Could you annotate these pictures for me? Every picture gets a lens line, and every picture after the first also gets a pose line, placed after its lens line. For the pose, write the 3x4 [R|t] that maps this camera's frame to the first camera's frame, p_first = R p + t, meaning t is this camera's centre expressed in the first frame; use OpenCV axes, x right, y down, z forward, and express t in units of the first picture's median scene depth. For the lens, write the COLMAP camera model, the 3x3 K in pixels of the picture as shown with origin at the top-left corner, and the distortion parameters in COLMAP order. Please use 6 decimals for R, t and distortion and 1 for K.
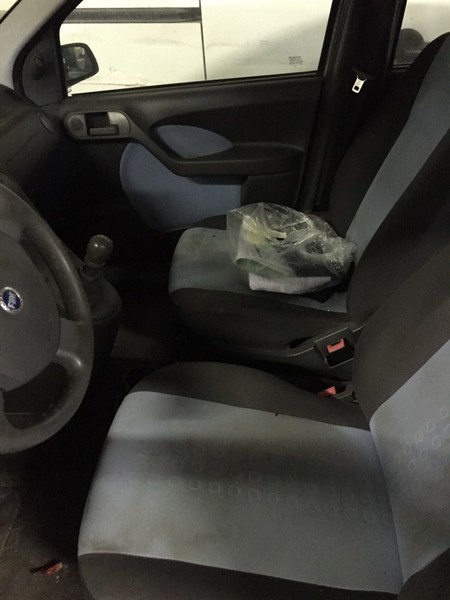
lens RADIAL K [[510.0, 0, 225.0], [0, 510.0, 300.0], [0, 0, 1]] dist [0.070697, -0.117753]
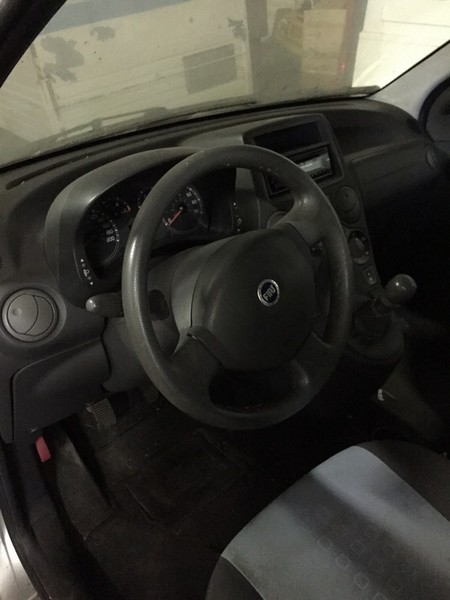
lens RADIAL K [[510.0, 0, 225.0], [0, 510.0, 300.0], [0, 0, 1]] dist [0.070697, -0.117753]
pose [[0.694304, 0.385114, -0.607971, 0.105801], [-0.429821, 0.899460, 0.078900, -0.020274], [0.577231, 0.206539, 0.790029, 0.099501]]
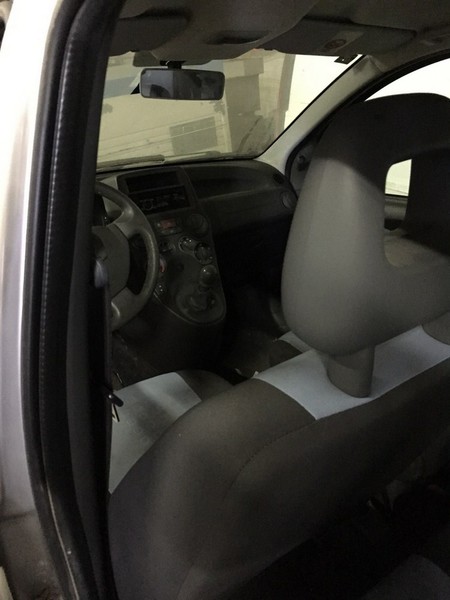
lens RADIAL K [[510.0, 0, 225.0], [0, 510.0, 300.0], [0, 0, 1]] dist [0.070697, -0.117753]
pose [[0.637211, 0.338468, -0.692388, 0.820951], [-0.462208, 0.886735, 0.008098, -0.070602], [0.616705, 0.314867, 0.721480, 0.017333]]
